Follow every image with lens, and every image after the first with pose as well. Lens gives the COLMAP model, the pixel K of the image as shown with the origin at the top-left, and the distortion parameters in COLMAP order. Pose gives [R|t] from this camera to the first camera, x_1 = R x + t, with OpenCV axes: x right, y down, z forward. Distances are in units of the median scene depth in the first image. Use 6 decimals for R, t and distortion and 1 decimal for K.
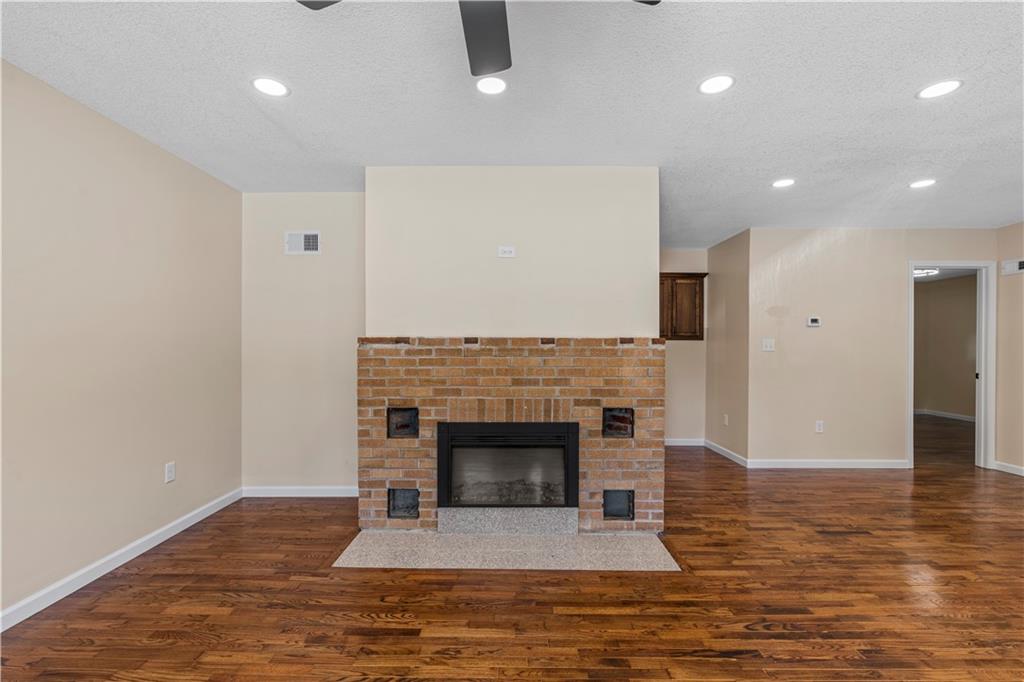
lens RADIAL K [[447.7, 0, 512.4], [0, 447.7, 346.1], [0, 0, 1]] dist [-0.006281, 0.001130]
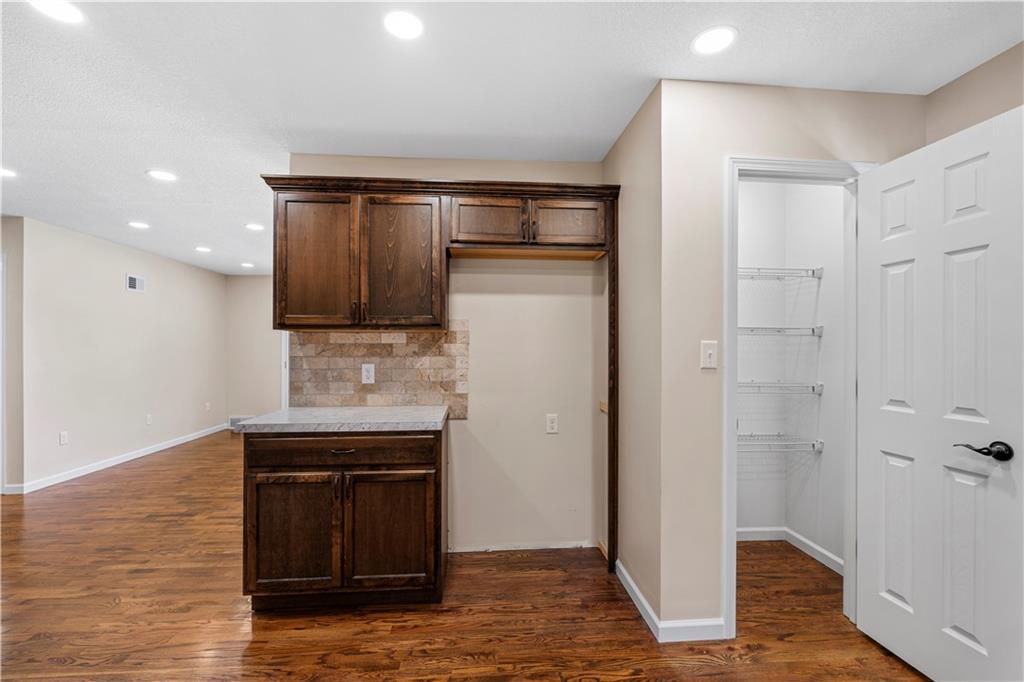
lens RADIAL K [[447.7, 0, 511.2], [0, 447.7, 346.7], [0, 0, 1]] dist [-0.006281, 0.001130]
pose [[-0.996641, -0.005720, -0.081696, -0.036182], [-0.005364, 0.999975, -0.004576, -0.018976], [0.081720, -0.004122, -0.996647, 2.244984]]
